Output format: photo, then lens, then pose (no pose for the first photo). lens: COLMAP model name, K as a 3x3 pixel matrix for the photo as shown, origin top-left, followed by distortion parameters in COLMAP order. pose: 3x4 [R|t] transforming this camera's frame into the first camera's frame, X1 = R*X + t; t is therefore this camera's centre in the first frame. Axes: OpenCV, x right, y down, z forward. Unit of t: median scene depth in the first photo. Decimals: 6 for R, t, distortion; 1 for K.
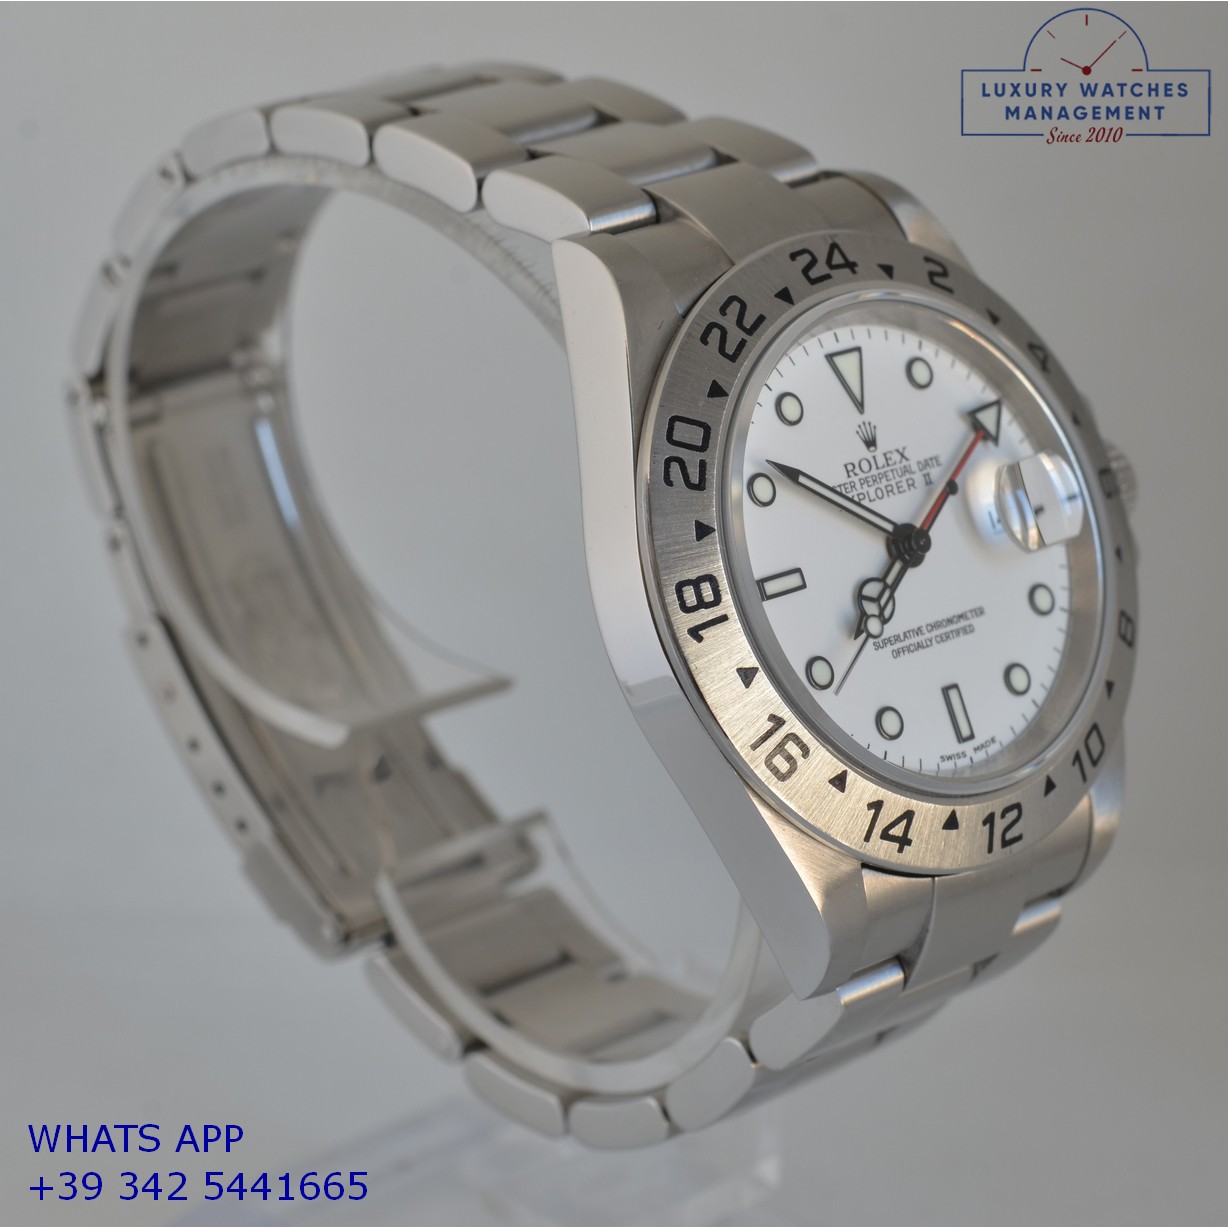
lens RADIAL K [[4685.4, 0, 614.0], [0, 4685.4, 614.0], [0, 0, 1]] dist [0.230280, 2.034060]
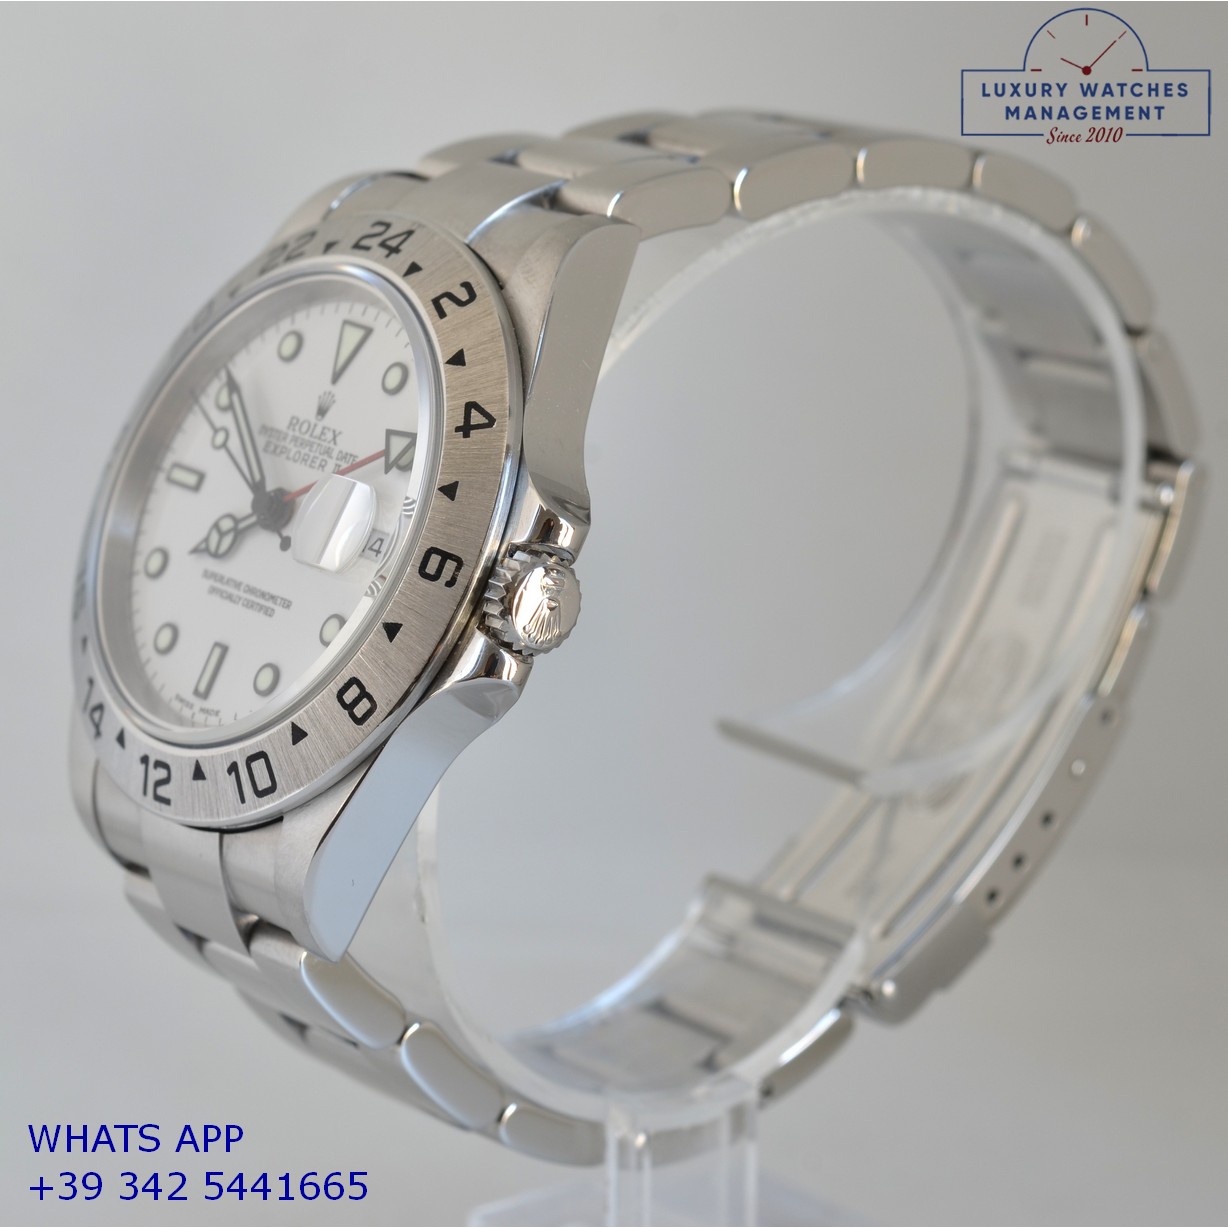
lens RADIAL K [[4685.4, 0, 614.0], [0, 4685.4, 614.0], [0, 0, 1]] dist [0.230280, 2.034060]
pose [[-0.109122, 0.233881, -0.966122, 1.032387], [-0.358416, 0.897290, 0.257700, -0.279863], [0.927162, 0.374395, -0.014088, 1.087027]]
